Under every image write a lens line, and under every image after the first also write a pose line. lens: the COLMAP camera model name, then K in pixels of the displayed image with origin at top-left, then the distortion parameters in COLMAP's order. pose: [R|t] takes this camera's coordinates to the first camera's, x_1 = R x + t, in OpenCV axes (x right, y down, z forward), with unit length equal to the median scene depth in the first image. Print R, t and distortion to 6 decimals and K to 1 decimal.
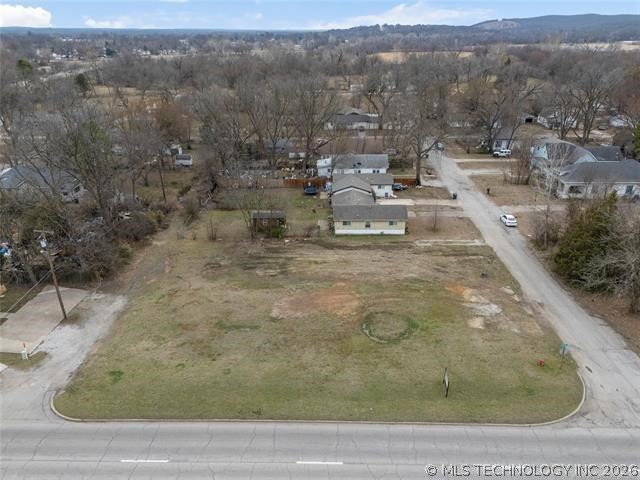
lens RADIAL K [[469.8, 0, 321.1], [0, 469.8, 238.3], [0, 0, 1]] dist [0.091063, -0.089995]
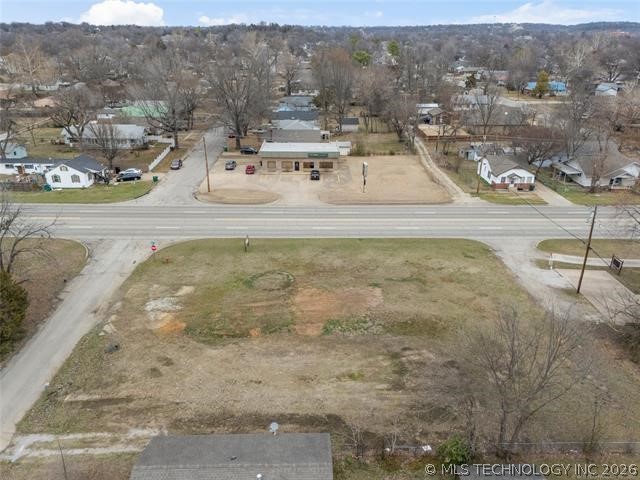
lens RADIAL K [[482.6, 0, 320.7], [0, 482.6, 234.4], [0, 0, 1]] dist [0.086255, -0.076903]
pose [[-0.998833, 0.017076, -0.045183, 0.061765], [-0.020617, 0.695211, 0.718510, -0.596351], [0.043681, 0.718603, -0.694047, 1.437245]]
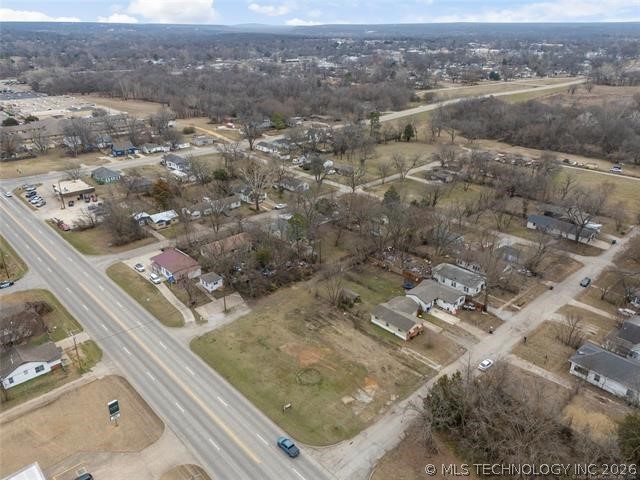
lens RADIAL K [[486.7, 0, 320.6], [0, 486.7, 230.9], [0, 0, 1]] dist [0.096010, -0.106399]
pose [[0.702168, 0.284615, -0.652651, 1.130866], [-0.290395, 0.951404, 0.102471, -0.527579], [0.650100, 0.117575, 0.750697, -0.503676]]
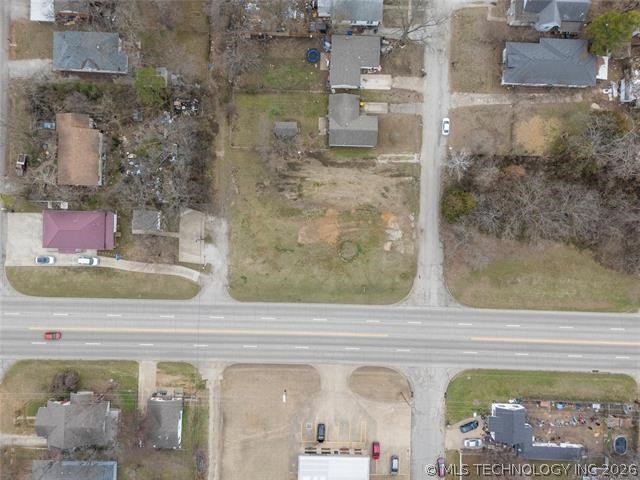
lens RADIAL K [[469.8, 0, 321.1], [0, 469.8, 238.3], [0, 0, 1]] dist [0.091063, -0.089995]
pose [[0.999553, 0.002866, 0.029775, -0.055719], [-0.028461, 0.397472, 0.917173, -1.649587], [-0.009206, -0.917610, 0.397375, 0.111079]]
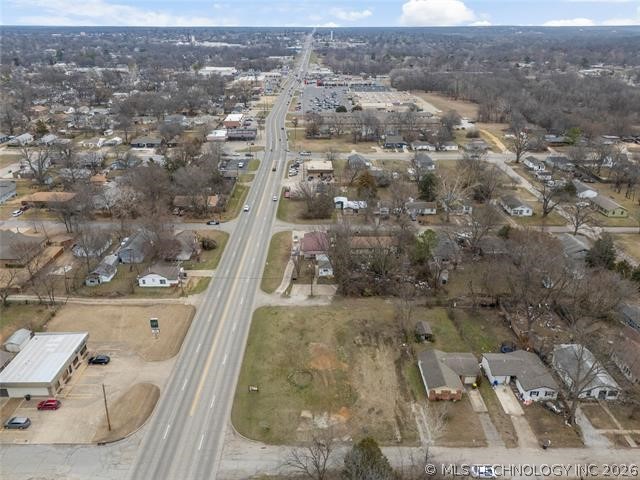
lens RADIAL K [[482.6, 0, 320.7], [0, 482.6, 234.4], [0, 0, 1]] dist [0.086255, -0.076903]
pose [[0.030146, 0.400658, -0.915732, 1.494221], [-0.400317, 0.844303, 0.356228, -0.919208], [0.915881, 0.355844, 0.185842, 0.398933]]
